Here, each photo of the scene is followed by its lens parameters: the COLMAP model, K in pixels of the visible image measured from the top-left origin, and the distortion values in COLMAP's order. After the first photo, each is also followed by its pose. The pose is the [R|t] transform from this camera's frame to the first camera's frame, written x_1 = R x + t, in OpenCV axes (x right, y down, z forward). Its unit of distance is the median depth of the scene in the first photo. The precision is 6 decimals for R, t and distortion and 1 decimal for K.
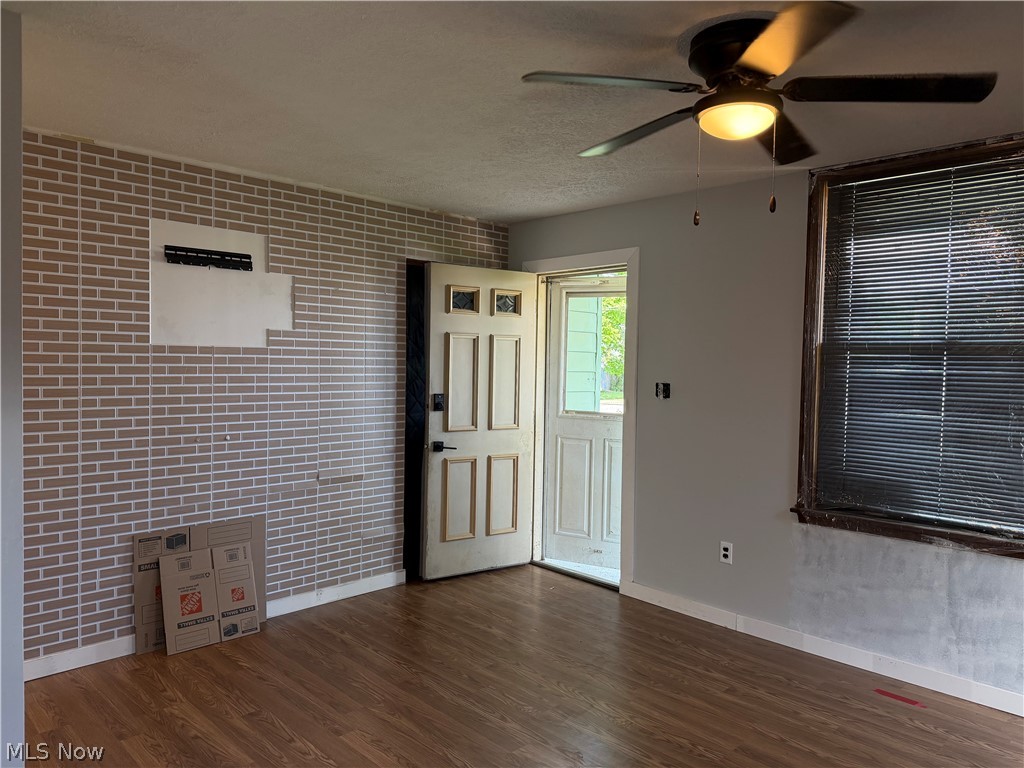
lens RADIAL K [[721.3, 0, 512.3], [0, 721.3, 384.9], [0, 0, 1]] dist [0.001659, -0.001150]
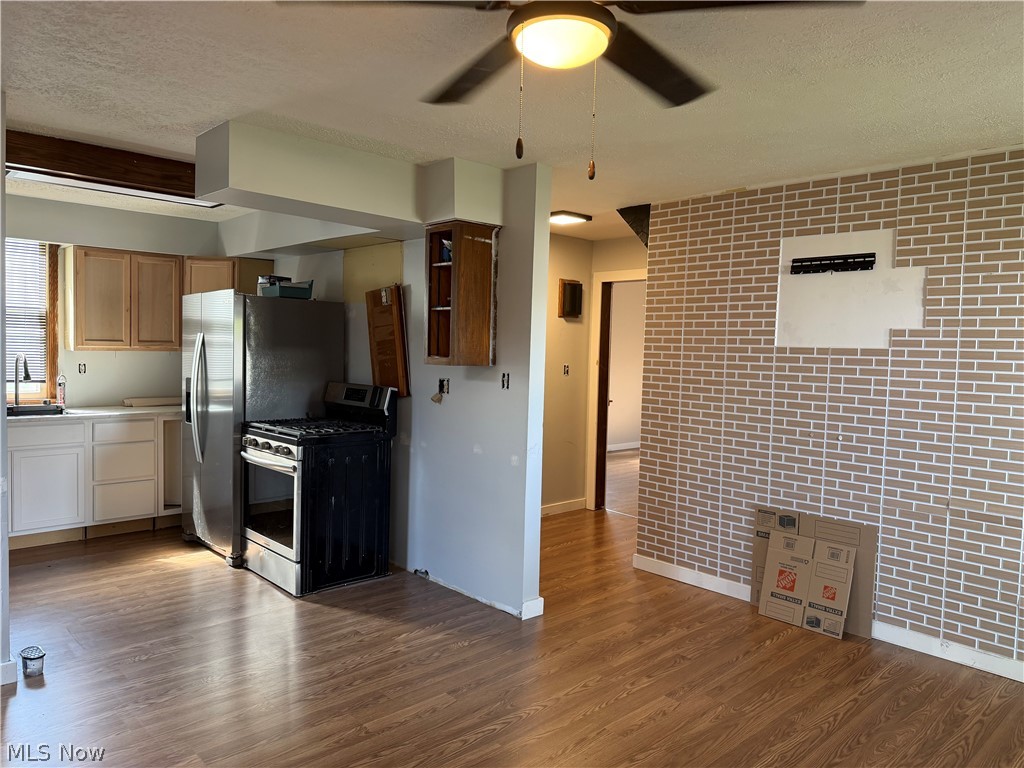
lens RADIAL K [[721.3, 0, 518.0], [0, 721.3, 381.0], [0, 0, 1]] dist [0.001659, -0.001150]
pose [[-0.024584, 0.028640, -0.999287, 0.654503], [-0.063570, 0.997522, 0.030153, -0.008586], [0.997675, 0.064266, -0.022703, 0.590770]]
